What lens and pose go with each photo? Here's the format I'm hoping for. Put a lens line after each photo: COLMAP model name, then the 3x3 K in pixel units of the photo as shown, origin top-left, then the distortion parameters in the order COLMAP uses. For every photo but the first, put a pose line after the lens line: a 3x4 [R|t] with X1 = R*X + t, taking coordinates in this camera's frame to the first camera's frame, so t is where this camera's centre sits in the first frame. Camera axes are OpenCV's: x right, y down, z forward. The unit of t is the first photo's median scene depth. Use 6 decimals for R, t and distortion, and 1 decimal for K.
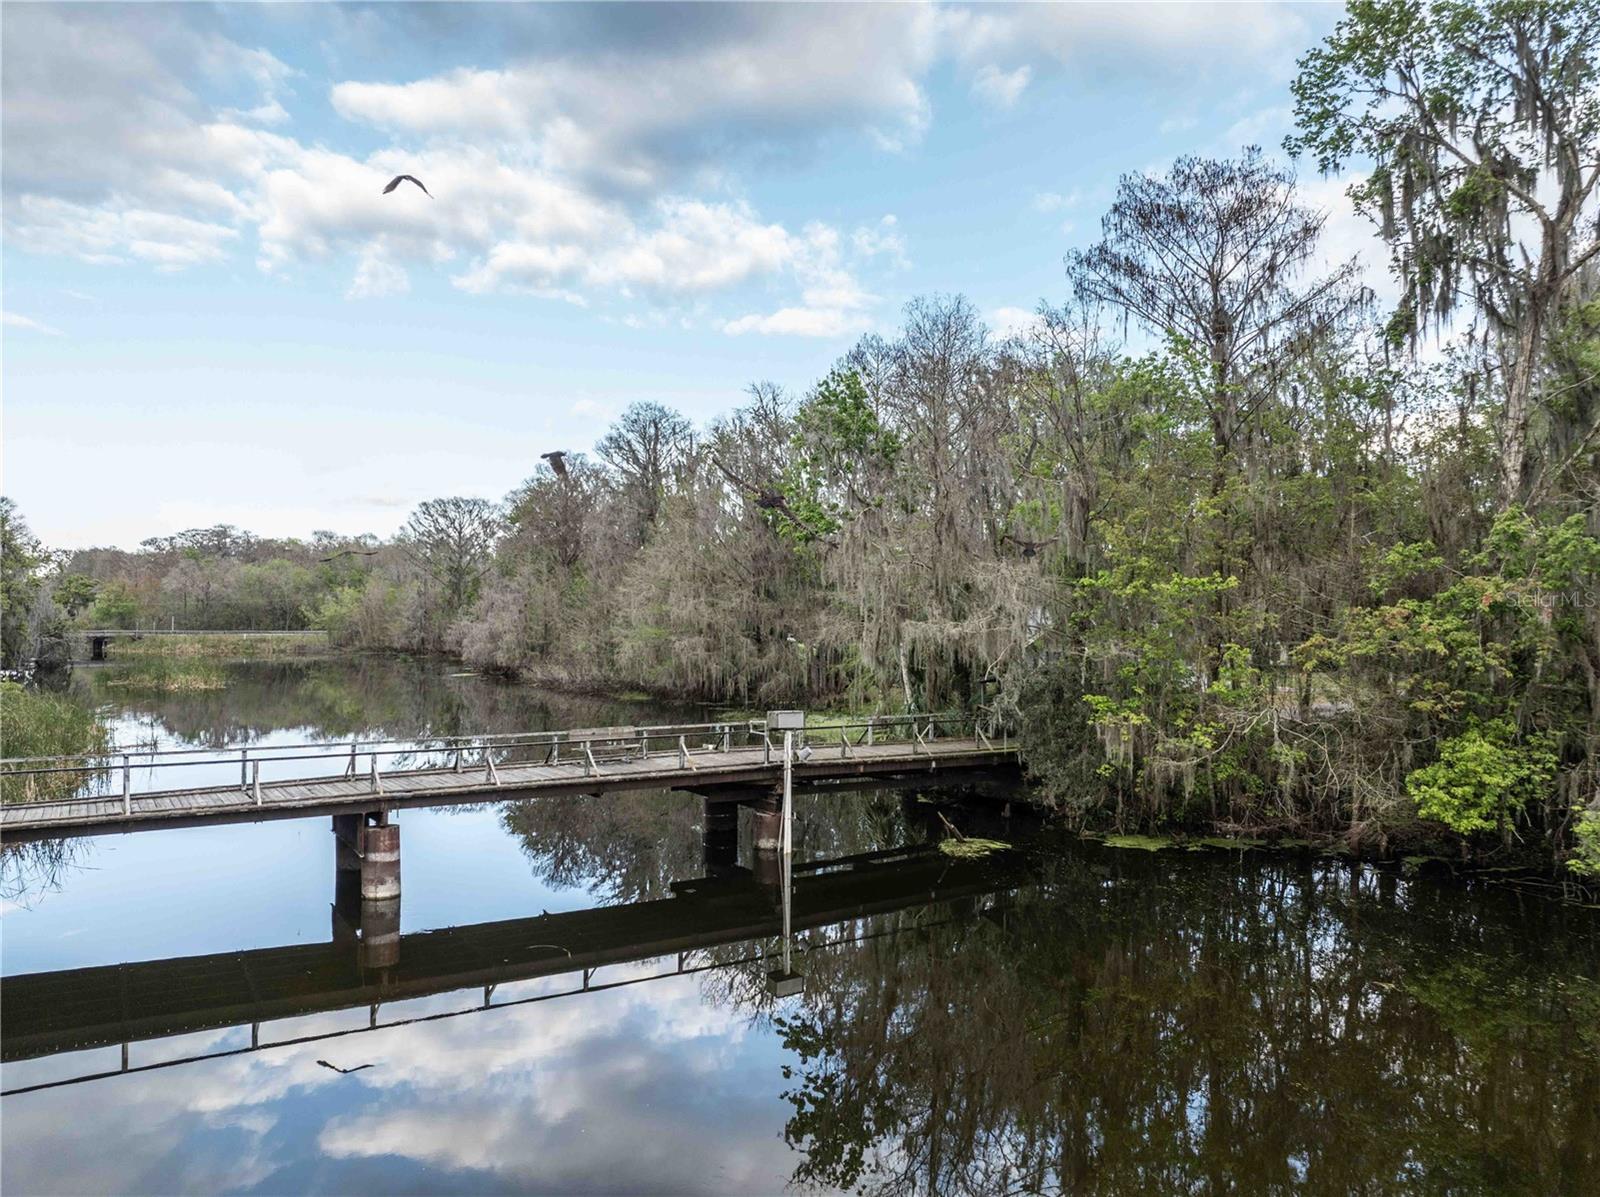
lens RADIAL K [[1127.0, 0, 804.0], [0, 1127.0, 597.2], [0, 0, 1]] dist [-0.044457, 0.017500]
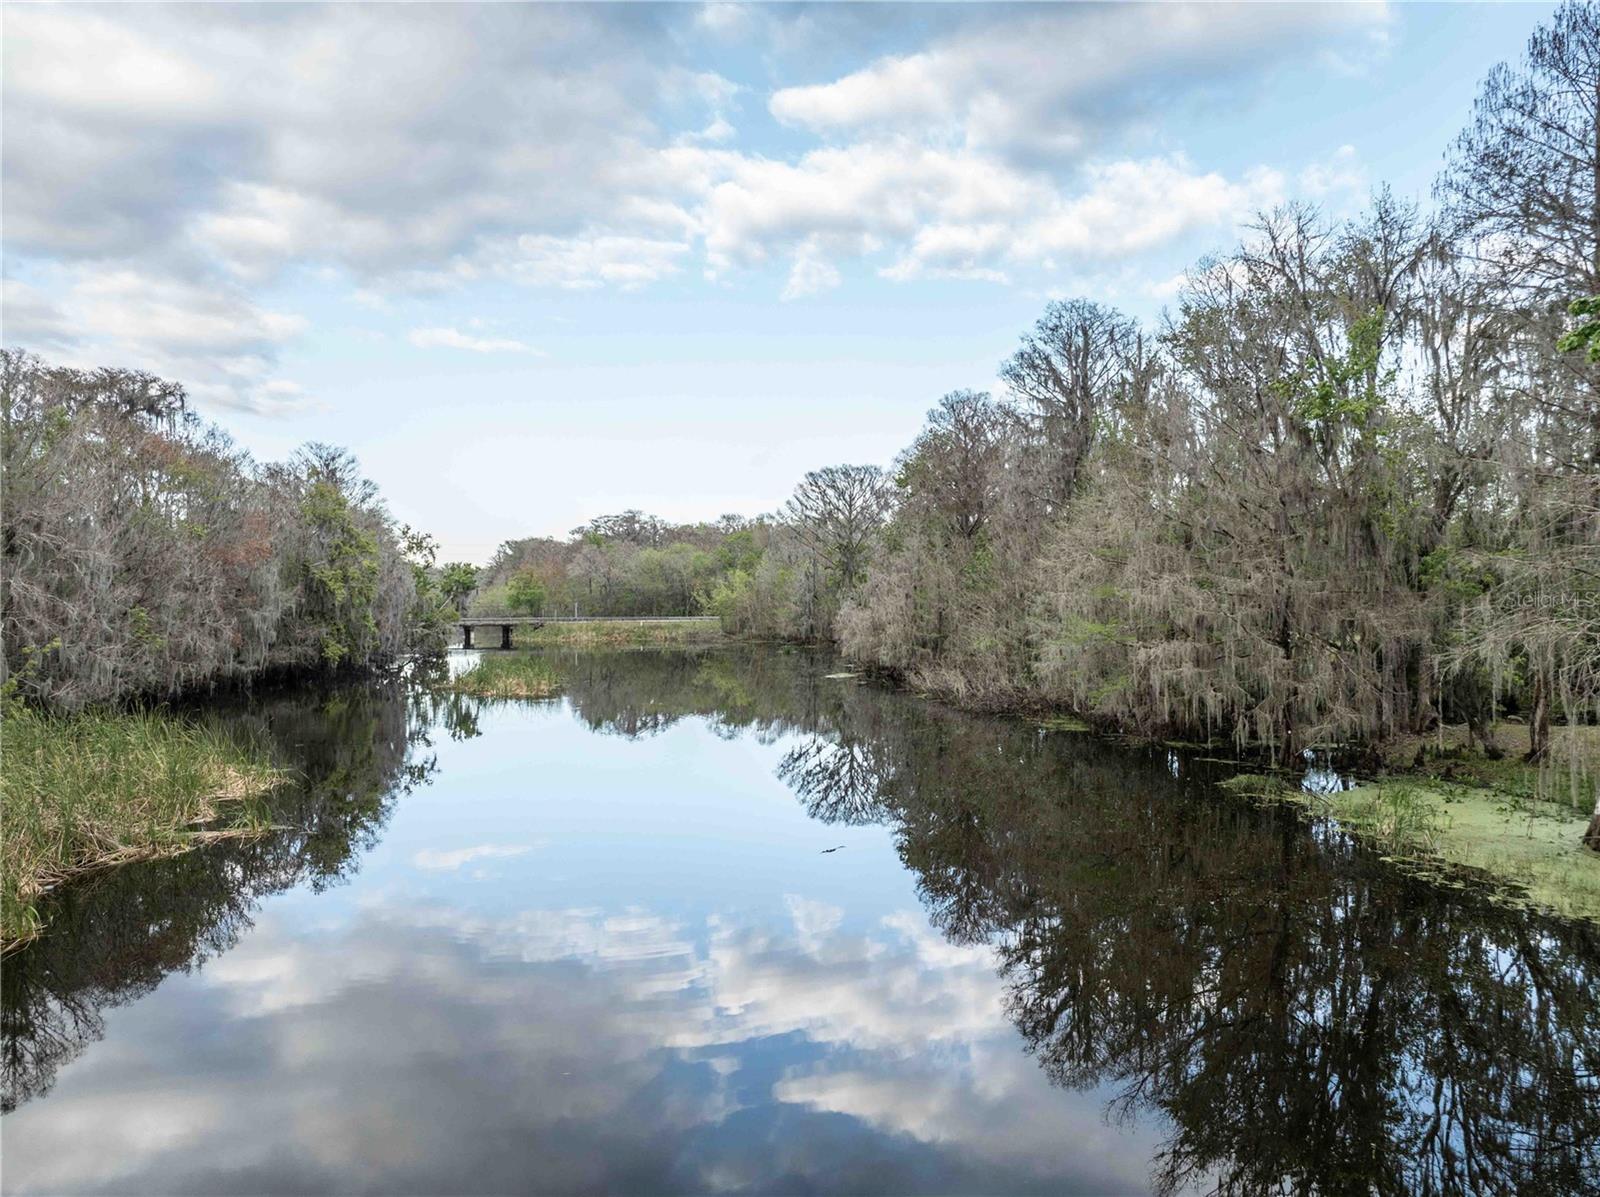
lens RADIAL K [[1127.0, 0, 808.0], [0, 1127.0, 601.6], [0, 0, 1]] dist [-0.044457, 0.017500]
pose [[0.935652, -0.008297, -0.352827, -0.032682], [0.015981, 0.999694, 0.018870, 0.000753], [0.352562, -0.023294, 0.935498, 0.188787]]
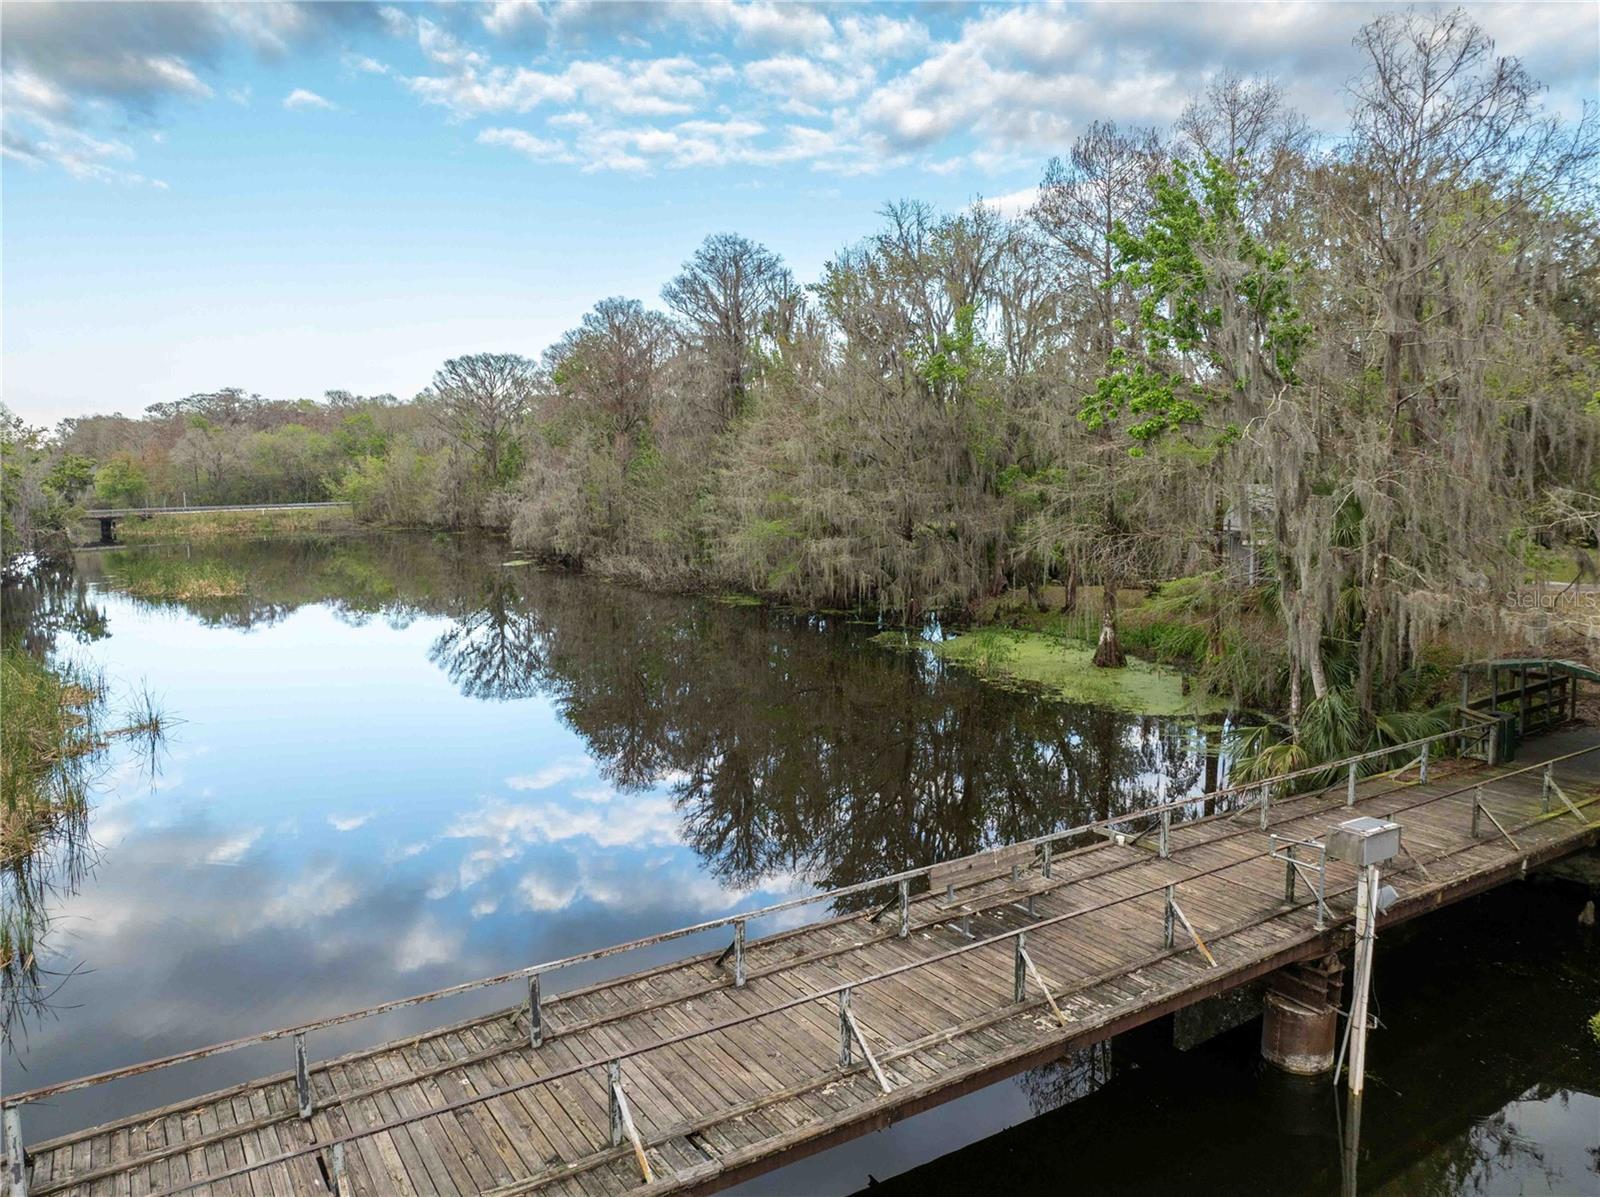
lens RADIAL K [[1127.0, 0, 803.2], [0, 1127.0, 608.6], [0, 0, 1]] dist [-0.044457, 0.017500]
pose [[0.999698, -0.017652, -0.017110, -0.050637], [0.019950, 0.989221, 0.145066, -0.014131], [0.014365, -0.145363, 0.989274, 0.102471]]
